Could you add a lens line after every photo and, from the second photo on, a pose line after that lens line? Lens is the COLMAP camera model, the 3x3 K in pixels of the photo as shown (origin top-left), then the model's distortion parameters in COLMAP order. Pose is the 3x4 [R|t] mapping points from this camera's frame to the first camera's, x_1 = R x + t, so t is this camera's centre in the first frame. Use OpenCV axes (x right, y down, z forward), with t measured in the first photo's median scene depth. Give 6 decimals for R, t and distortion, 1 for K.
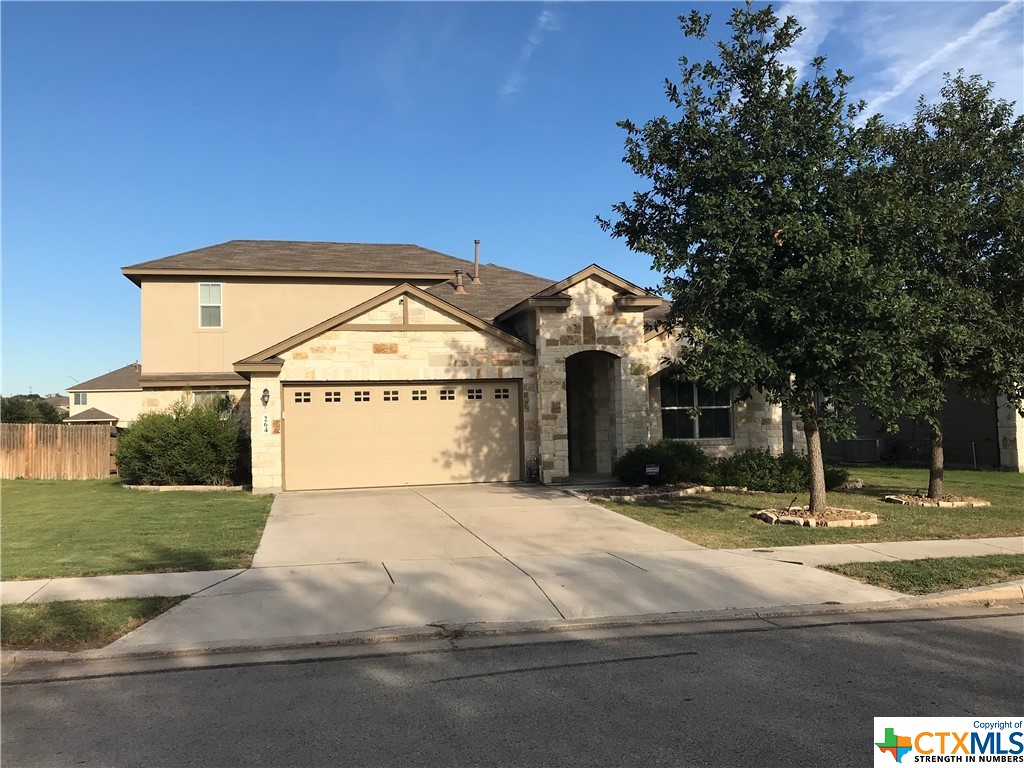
lens RADIAL K [[937.6, 0, 485.9], [0, 937.6, 384.8], [0, 0, 1]] dist [0.070411, -0.134757]
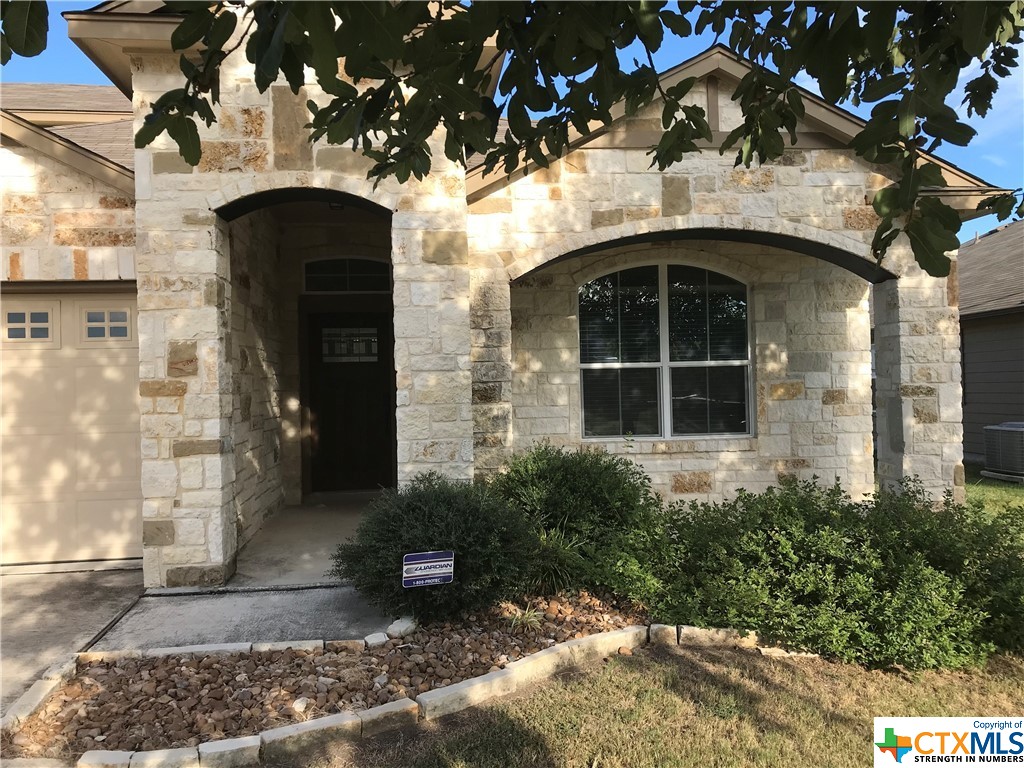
lens RADIAL K [[810.8, 0, 512.0], [0, 810.8, 384.0], [0, 0, 1]] dist [0.002782, -0.000847]
pose [[0.995387, 0.005090, -0.095804, 0.211420], [-0.000808, 0.999001, 0.044684, 0.019379], [0.095935, -0.044401, 0.994397, 0.701177]]
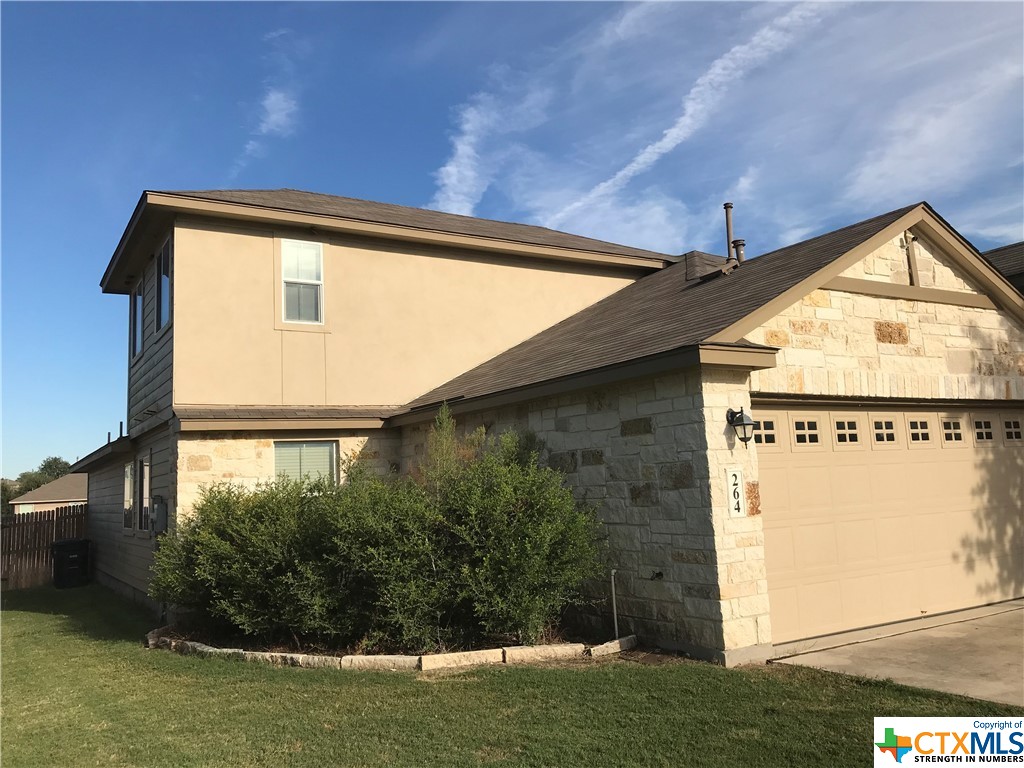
lens RADIAL K [[810.8, 0, 512.0], [0, 810.8, 384.0], [0, 0, 1]] dist [0.002782, -0.000847]
pose [[0.930151, 0.021330, 0.366557, -0.439715], [0.015181, 0.995224, -0.096434, 0.025731], [-0.366863, 0.095263, 0.925384, 0.669722]]
